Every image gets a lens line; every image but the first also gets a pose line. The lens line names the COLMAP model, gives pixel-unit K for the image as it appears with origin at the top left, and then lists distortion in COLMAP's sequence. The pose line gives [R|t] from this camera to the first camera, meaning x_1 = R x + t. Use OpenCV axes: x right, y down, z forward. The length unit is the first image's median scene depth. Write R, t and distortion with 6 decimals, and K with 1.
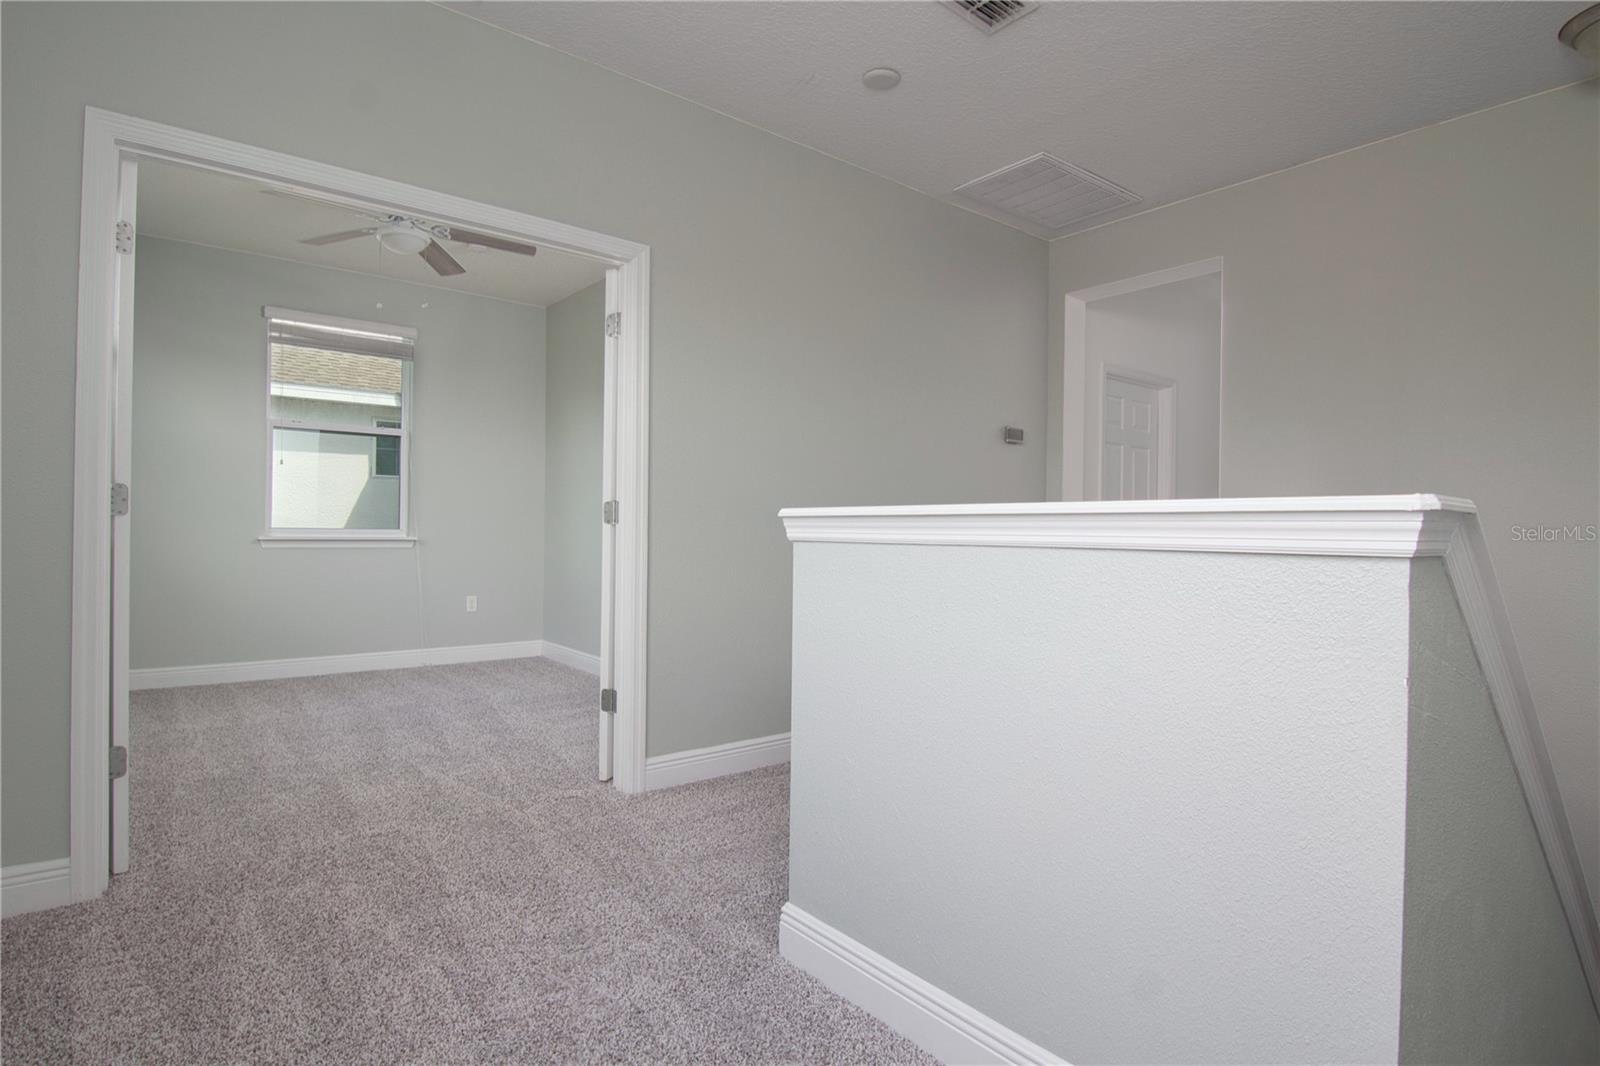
lens RADIAL K [[813.8, 0, 800.0], [0, 813.8, 533.0], [0, 0, 1]] dist [-0.014440, -0.000416]
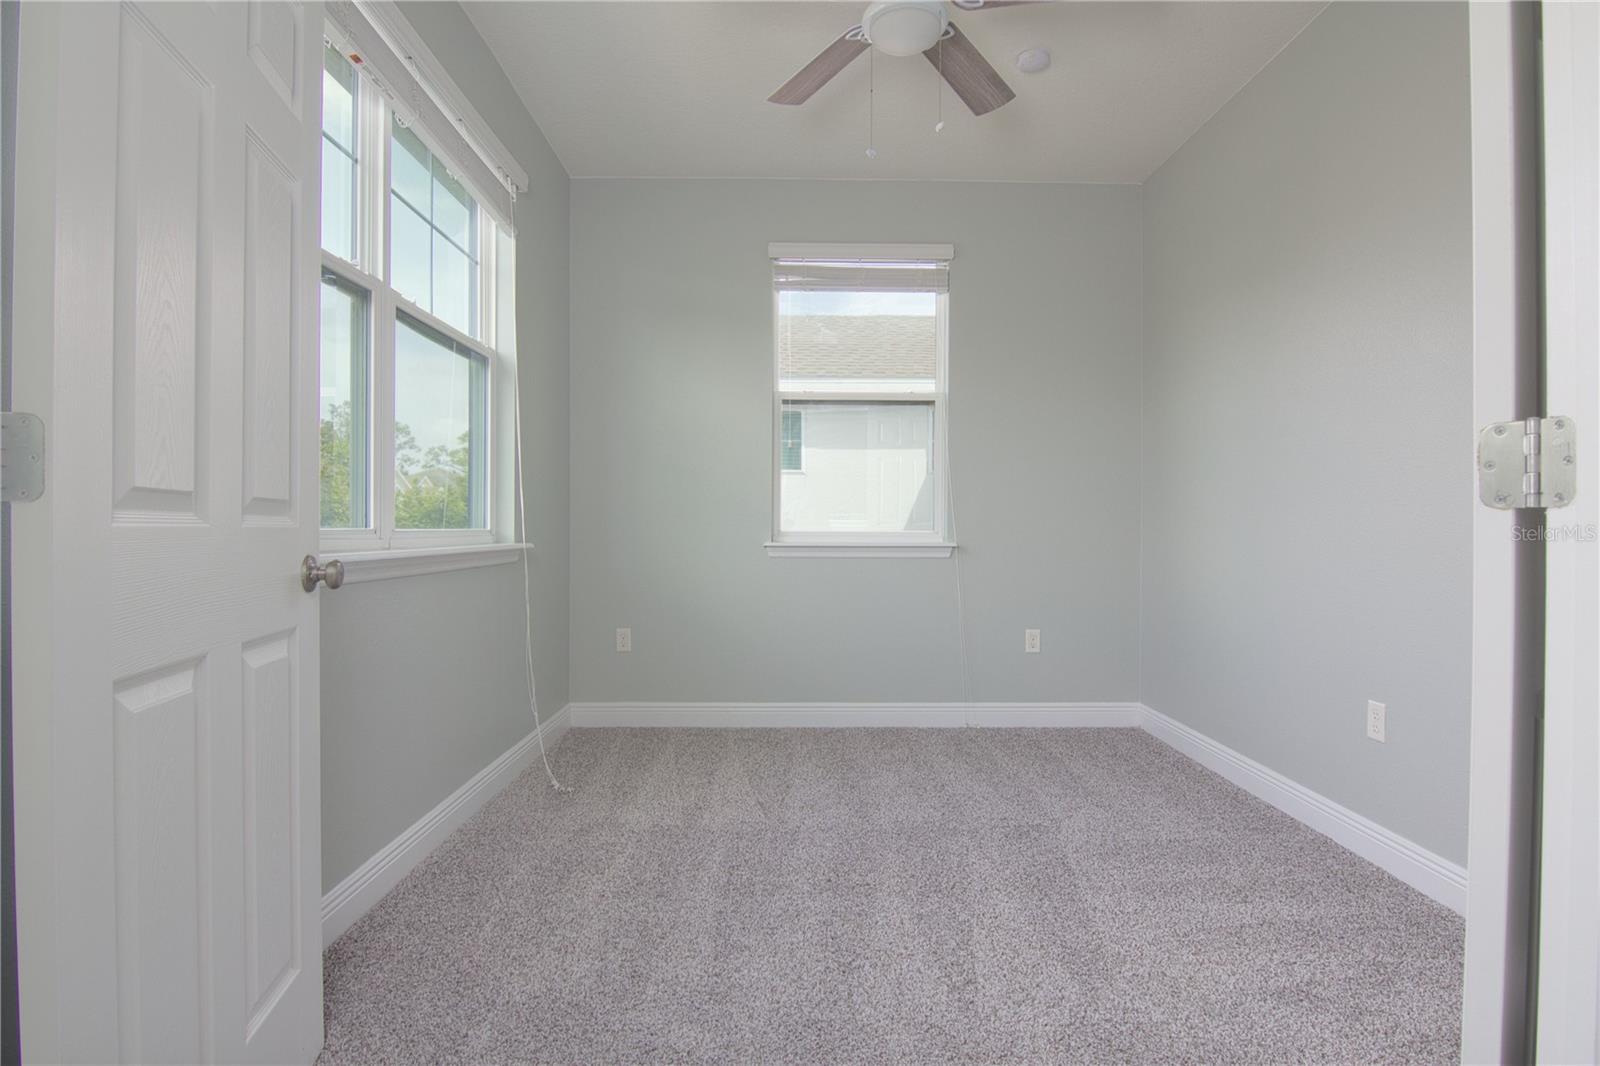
lens RADIAL K [[813.8, 0, 800.0], [0, 813.8, 533.0], [0, 0, 1]] dist [-0.014440, -0.000416]
pose [[0.784936, -0.005645, -0.619551, -0.157781], [0.007006, 0.999975, -0.000236, -0.004321], [0.619537, -0.004155, 0.784956, 0.402355]]
